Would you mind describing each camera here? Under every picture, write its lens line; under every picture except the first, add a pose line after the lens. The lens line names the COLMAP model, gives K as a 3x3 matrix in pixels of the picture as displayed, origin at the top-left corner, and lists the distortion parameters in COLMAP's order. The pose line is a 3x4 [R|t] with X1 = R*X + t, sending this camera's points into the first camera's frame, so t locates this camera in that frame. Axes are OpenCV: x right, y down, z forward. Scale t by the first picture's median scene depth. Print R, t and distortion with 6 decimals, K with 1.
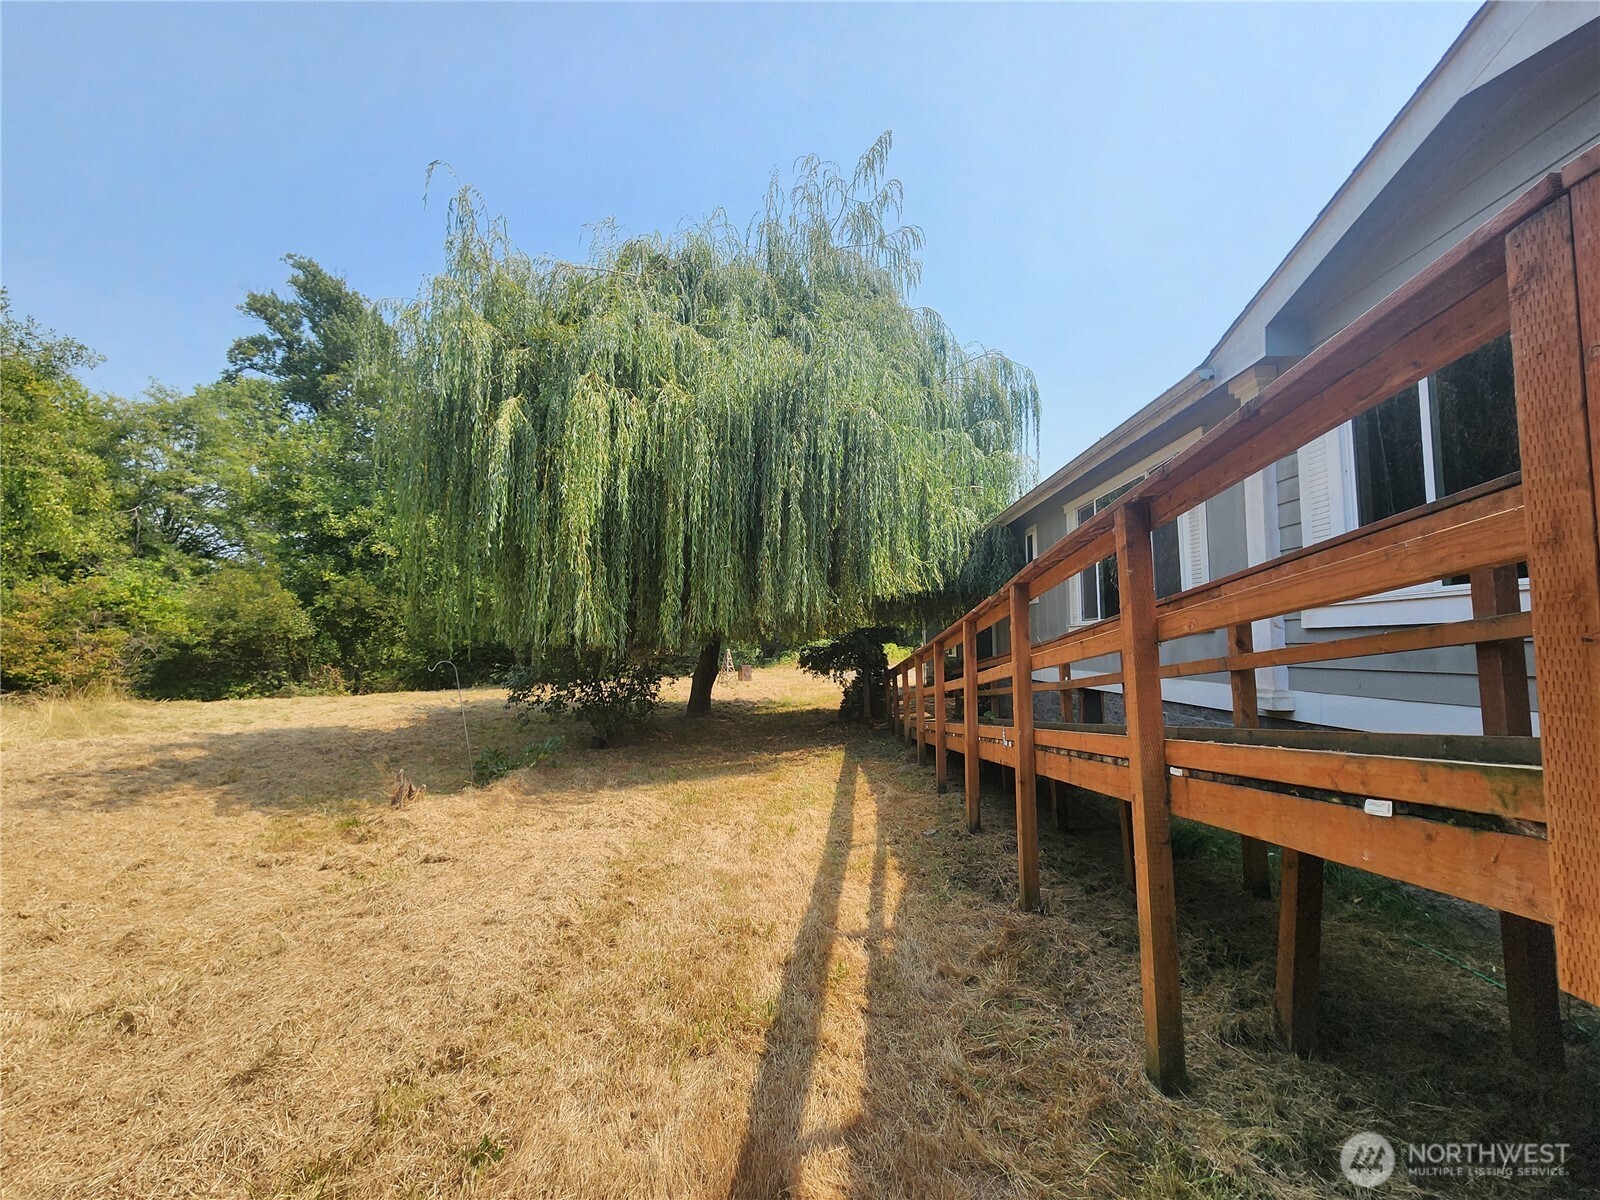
lens RADIAL K [[664.8, 0, 796.4], [0, 664.8, 598.1], [0, 0, 1]] dist [-0.001133, 0.001671]
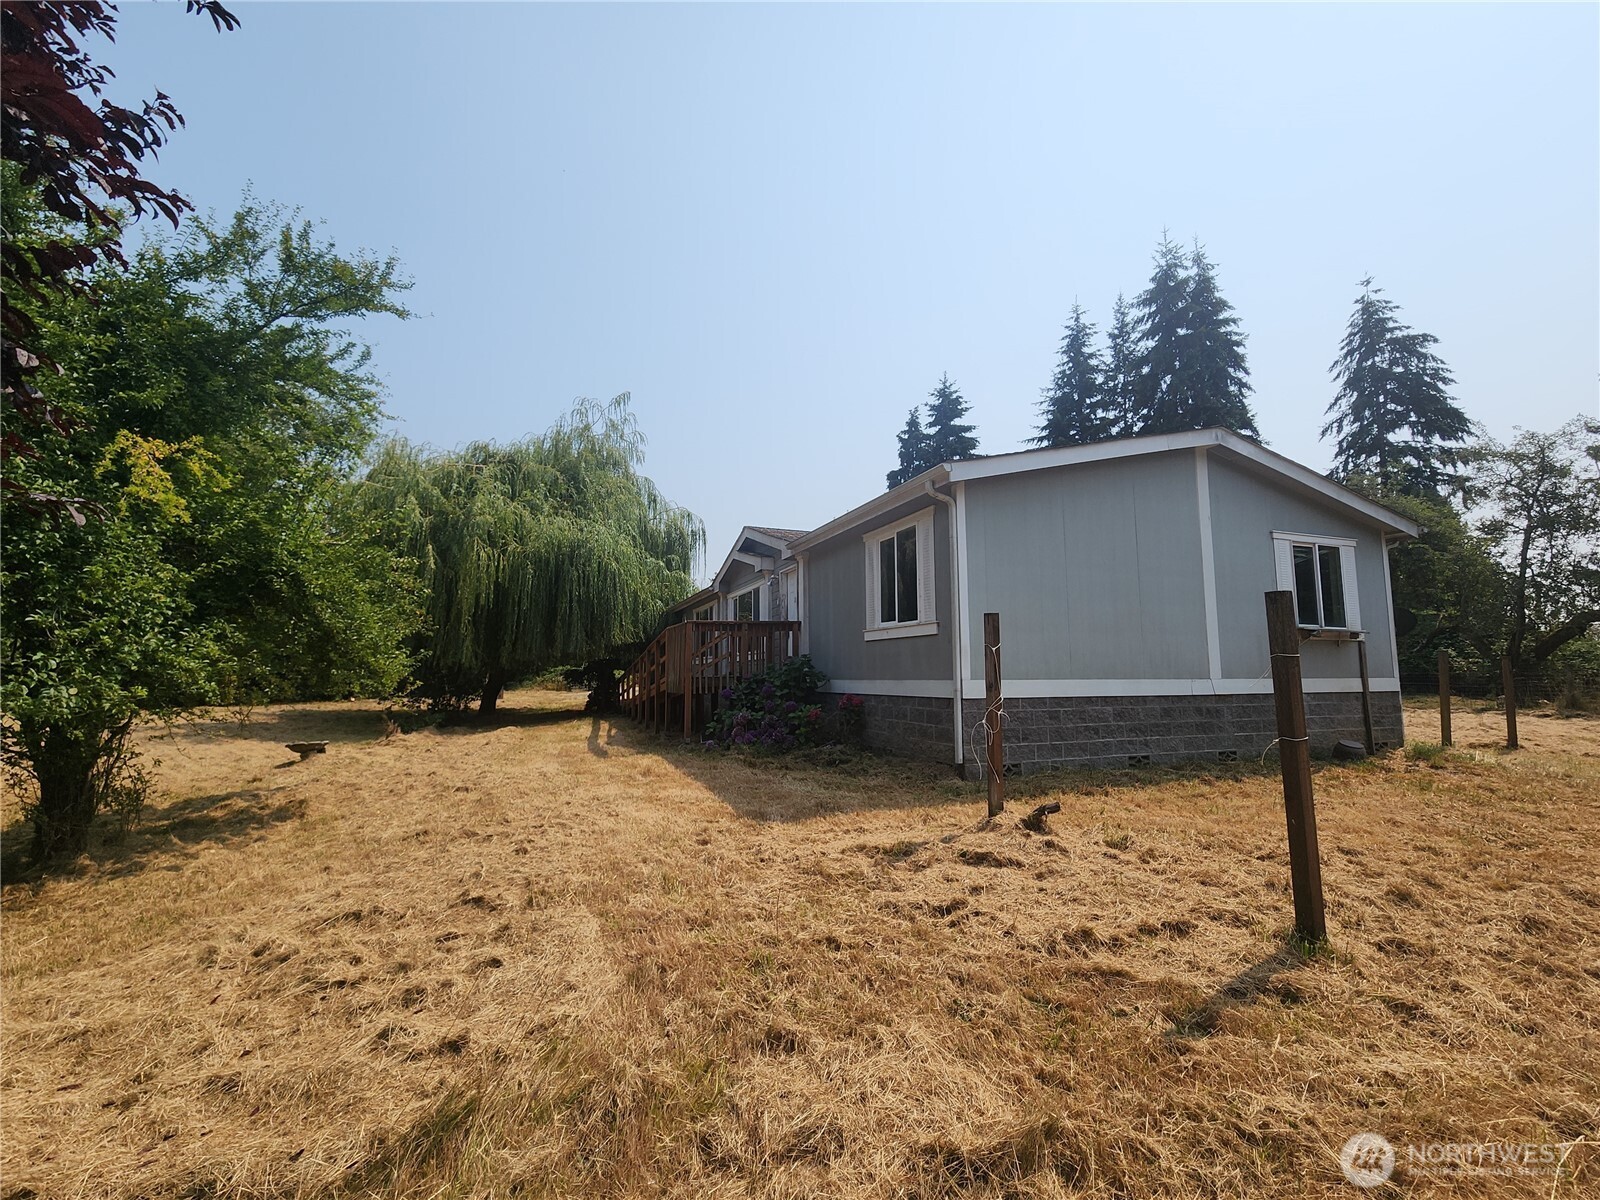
lens RADIAL K [[664.8, 0, 801.4], [0, 664.8, 606.5], [0, 0, 1]] dist [-0.001133, 0.001671]
pose [[0.919551, 0.038110, 0.391119, -0.109480], [-0.026156, 0.999015, -0.035848, -0.044612], [-0.392100, 0.022734, 0.919642, -0.828726]]
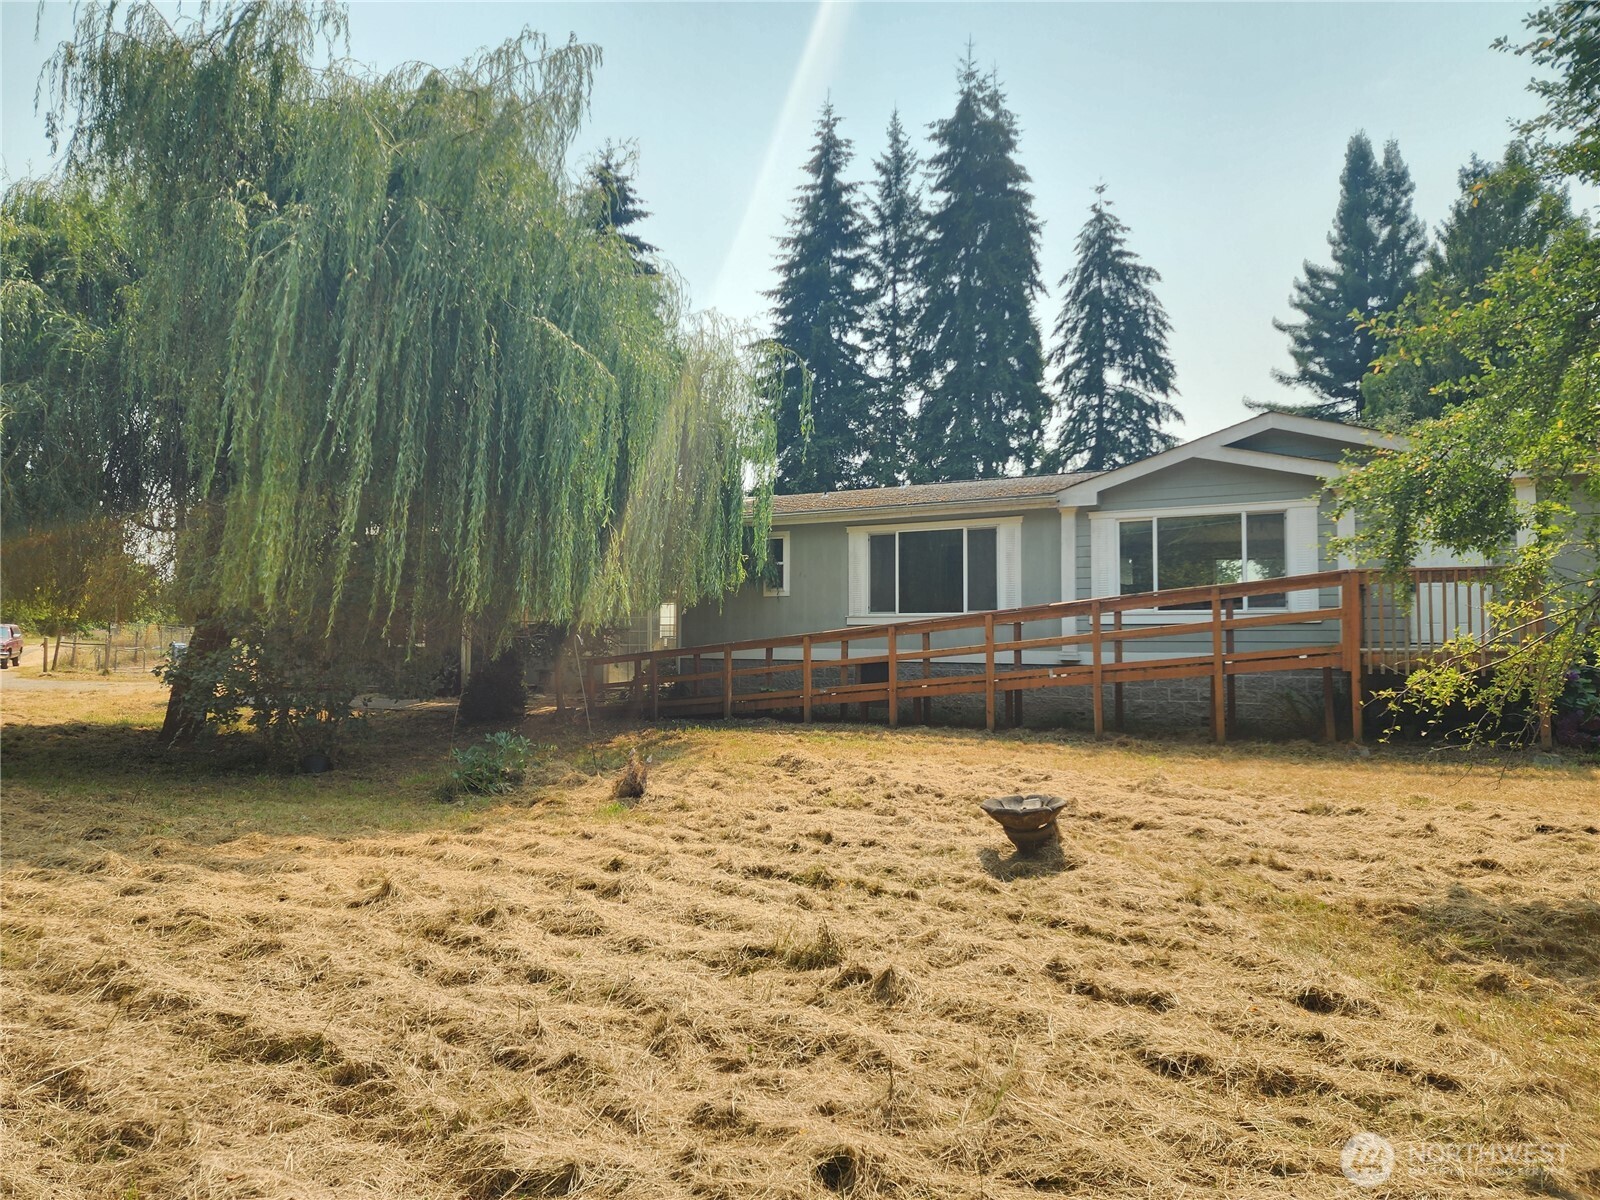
lens RADIAL K [[1064.0, 0, 801.5], [0, 1064.0, 608.7], [0, 0, 1]] dist [0.066649, -0.048762]
pose [[0.455546, 0.031176, 0.889666, -0.926195], [-0.066322, 0.997798, -0.001006, 0.020875], [-0.887738, -0.058546, 0.456610, 0.060583]]
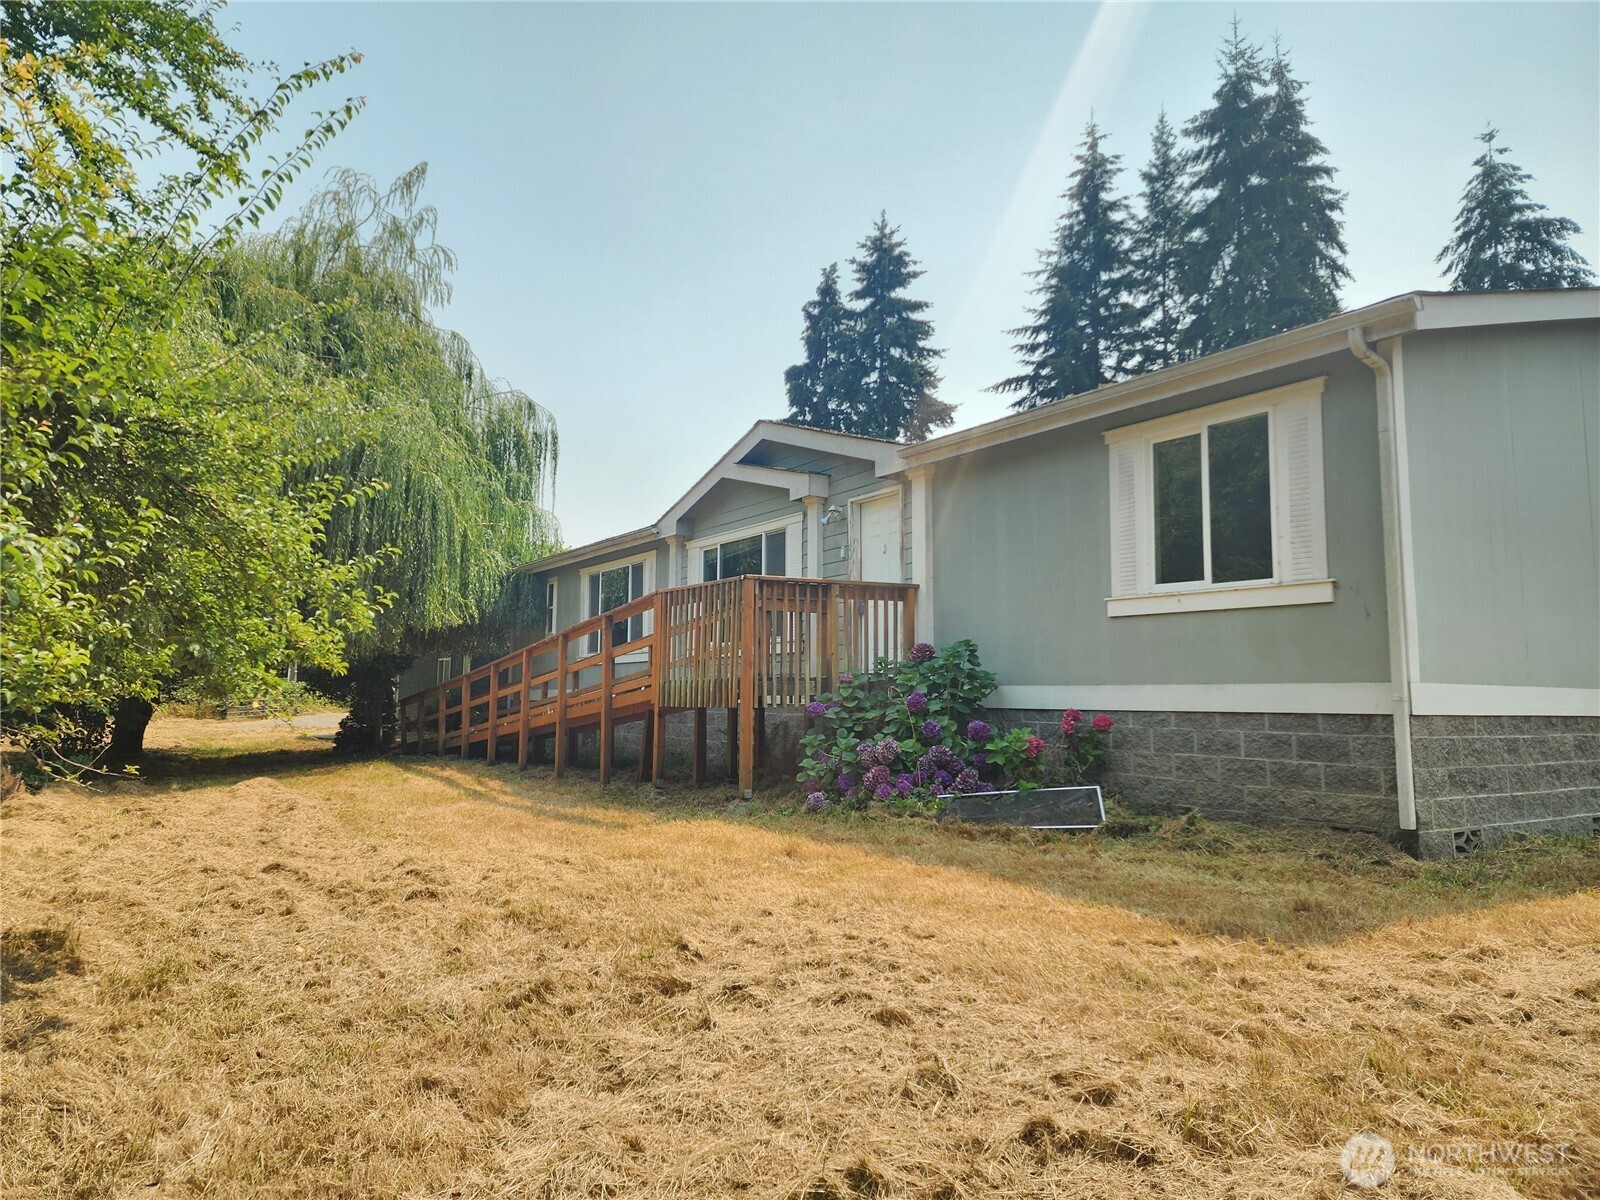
lens RADIAL K [[1064.0, 0, 795.0], [0, 1064.0, 600.4], [0, 0, 1]] dist [0.066649, -0.048762]
pose [[0.821170, 0.059433, 0.567580, -0.286839], [-0.050487, 0.998228, -0.031482, -0.016342], [-0.568446, -0.002803, 0.822716, -0.636182]]
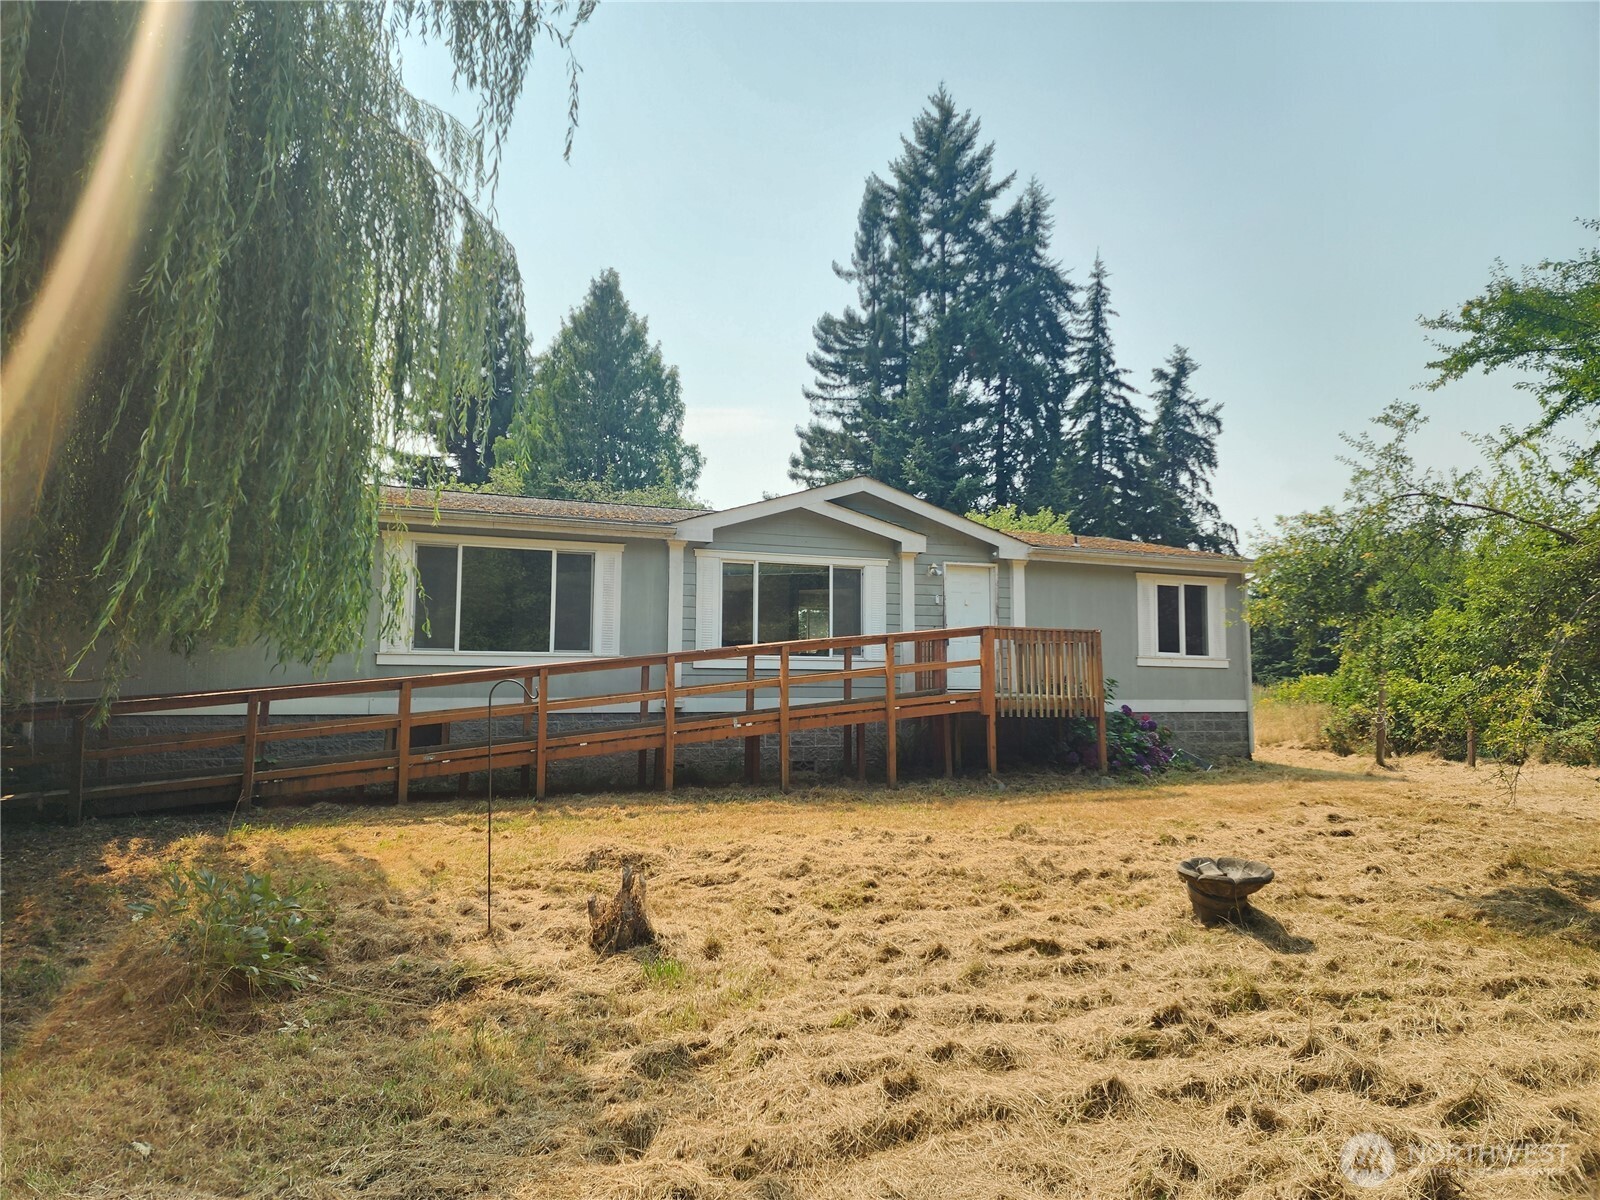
lens RADIAL K [[1064.0, 0, 808.2], [0, 1064.0, 604.4], [0, 0, 1]] dist [0.066649, -0.048762]
pose [[-0.410083, 0.097531, 0.906819, -0.757747], [-0.059771, 0.989255, -0.133427, 0.082438], [-0.910088, -0.108918, -0.399847, 0.622335]]
